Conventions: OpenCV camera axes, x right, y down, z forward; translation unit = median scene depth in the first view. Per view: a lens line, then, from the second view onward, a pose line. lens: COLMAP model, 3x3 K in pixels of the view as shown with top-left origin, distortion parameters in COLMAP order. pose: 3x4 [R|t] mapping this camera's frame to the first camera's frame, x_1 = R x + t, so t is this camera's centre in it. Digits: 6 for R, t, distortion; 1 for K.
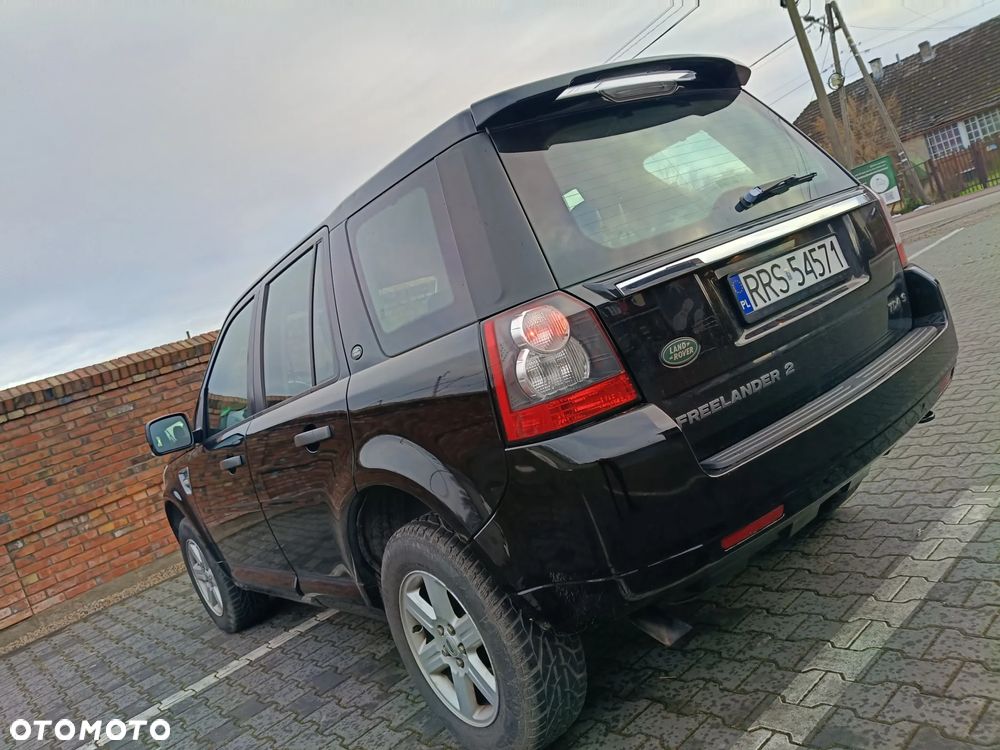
lens RADIAL K [[766.4, 0, 490.7], [0, 766.4, 371.2], [0, 0, 1]] dist [0.012040, -0.041233]
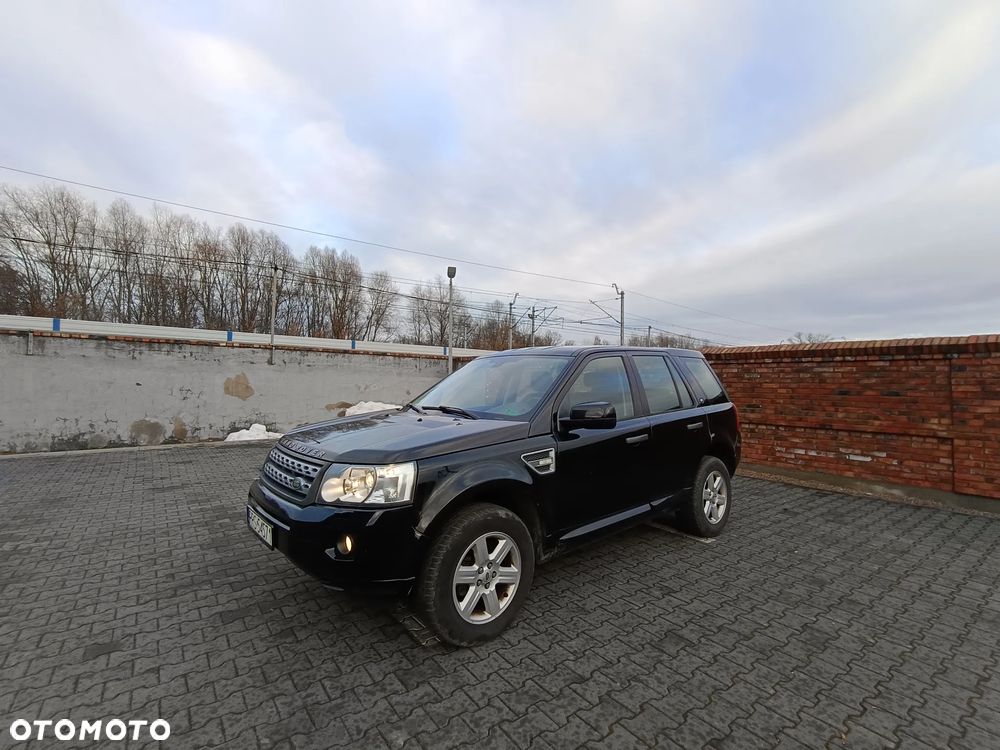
lens RADIAL K [[464.7, 0, 498.9], [0, 464.7, 377.1], [0, 0, 1]] dist [0.010940, -0.006655]
pose [[-0.035949, 0.319321, -0.946965, 1.036372], [-0.067358, 0.944648, 0.321097, -0.474845], [0.997081, 0.075329, -0.012450, 0.855224]]
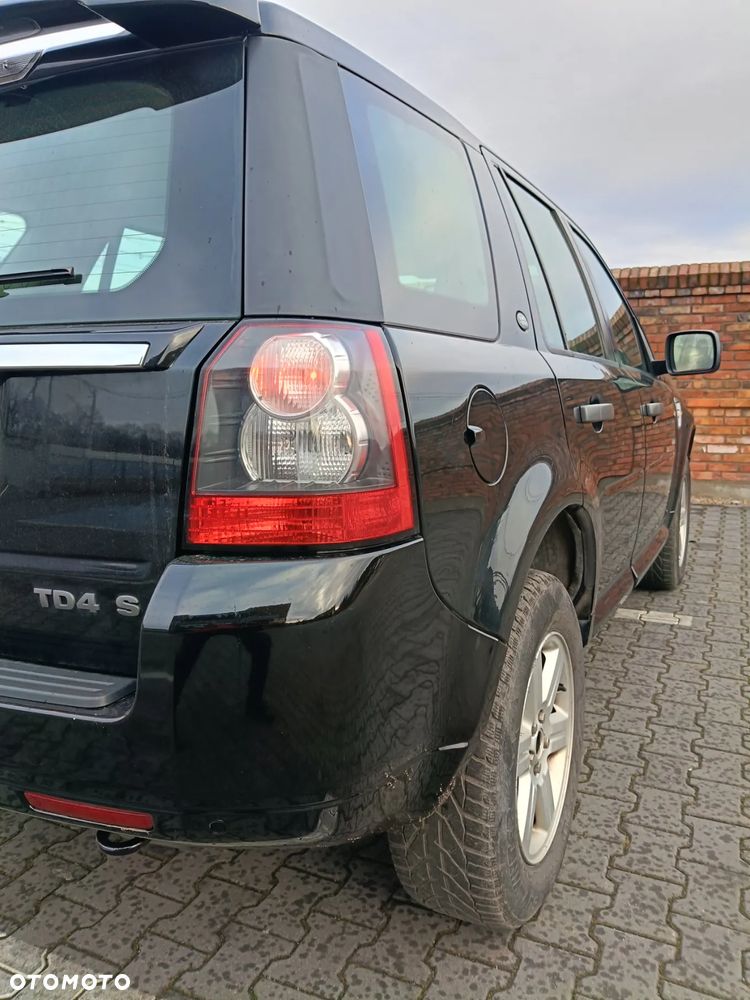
lens RADIAL K [[766.4, 0, 373.1], [0, 766.4, 501.4], [0, 0, 1]] dist [0.012040, -0.041233]
pose [[0.420493, 0.460240, -0.781899, 0.586375], [-0.189203, 0.887324, 0.420545, -0.228968], [0.887349, -0.028899, 0.460192, 0.602297]]
